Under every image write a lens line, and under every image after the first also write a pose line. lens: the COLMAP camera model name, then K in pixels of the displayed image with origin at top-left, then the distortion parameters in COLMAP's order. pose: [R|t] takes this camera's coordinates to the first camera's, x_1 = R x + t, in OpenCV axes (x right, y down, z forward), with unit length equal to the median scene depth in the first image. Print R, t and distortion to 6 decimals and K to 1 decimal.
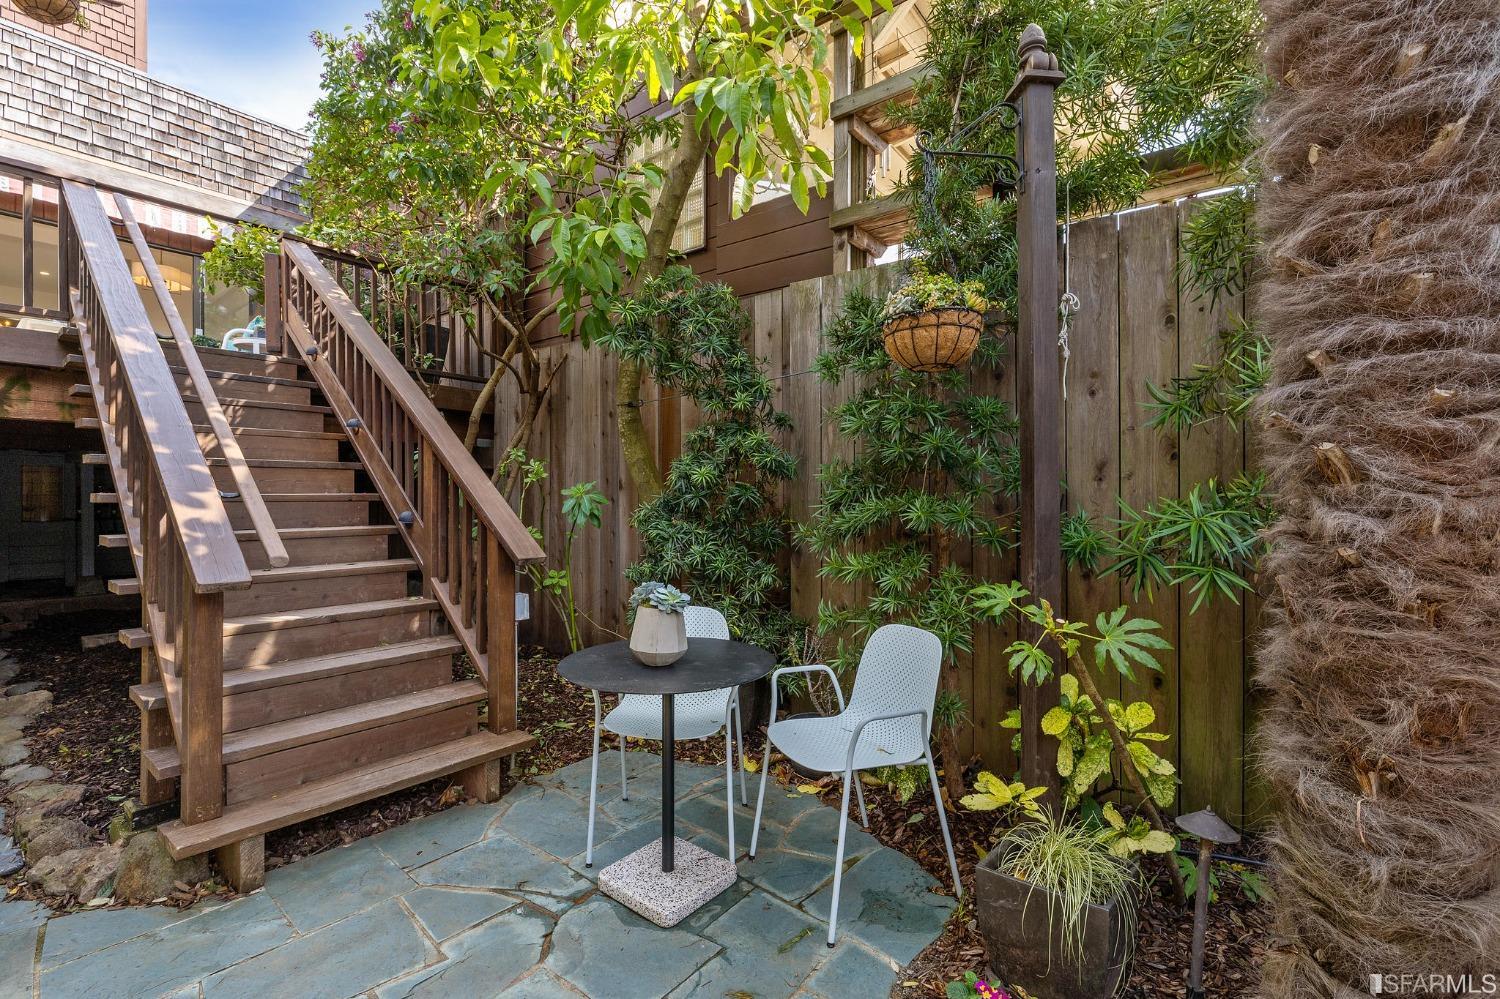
lens RADIAL K [[644.8, 0, 750.0], [0, 644.8, 499.5], [0, 0, 1]] dist [0.001830, 0.000875]
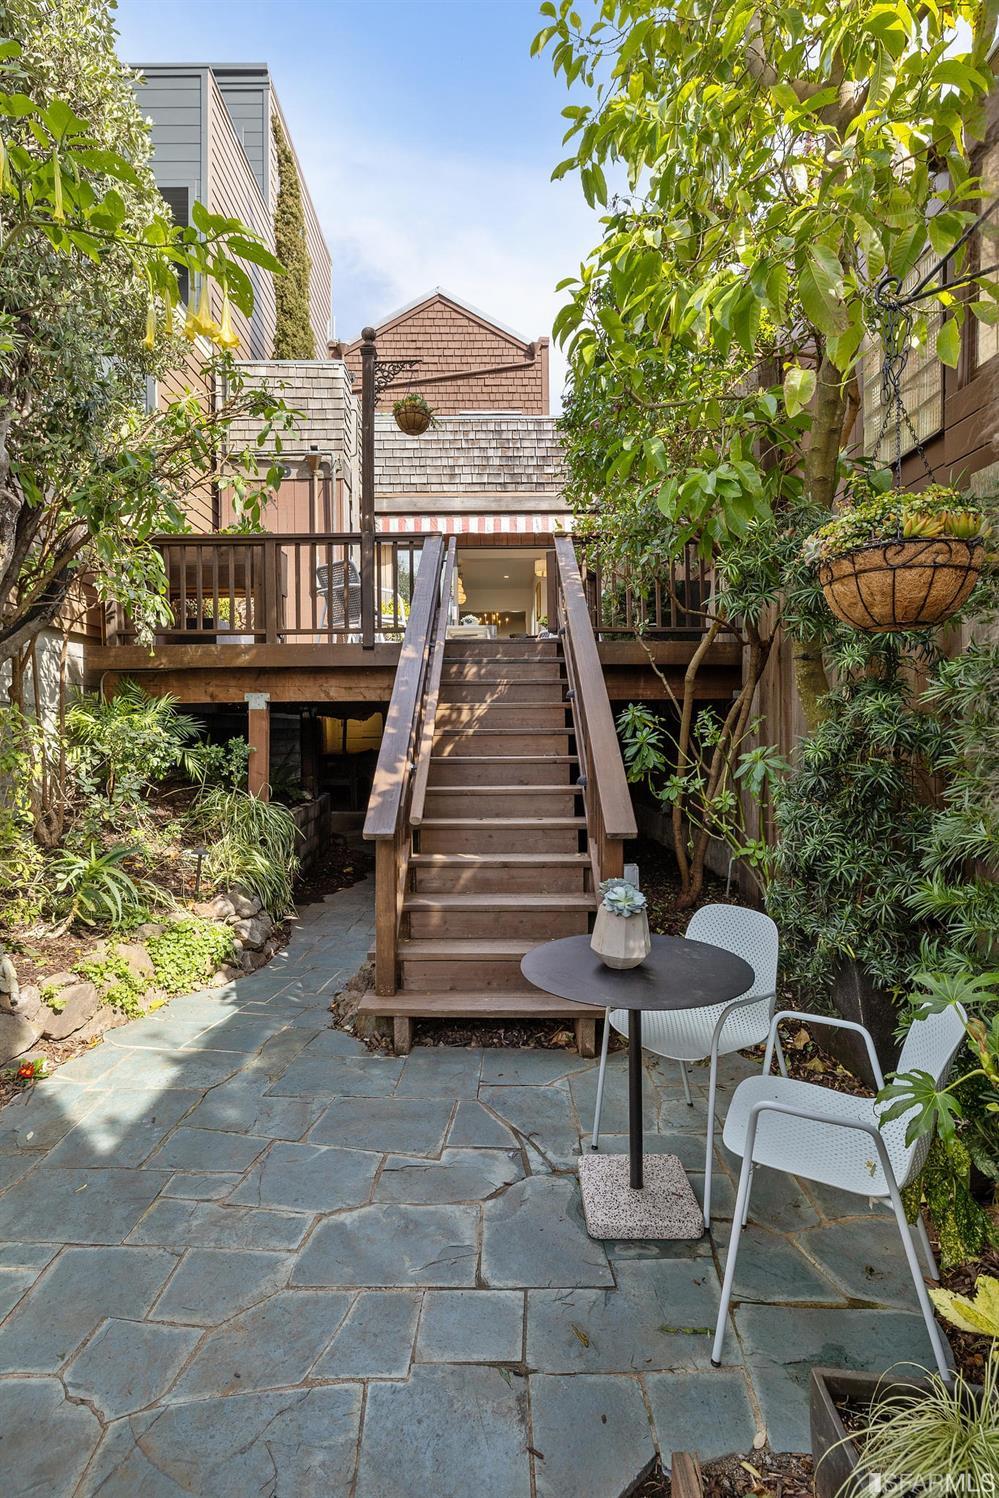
lens RADIAL K [[701.2, 0, 499.5], [0, 701.2, 749.0], [0, 0, 1]] dist [-0.000220, 0.000409]
pose [[0.647277, 0.013551, -0.762134, 0.506029], [-0.002072, 0.999870, 0.016019, -0.078685], [0.762252, -0.008789, 0.647221, 0.187811]]
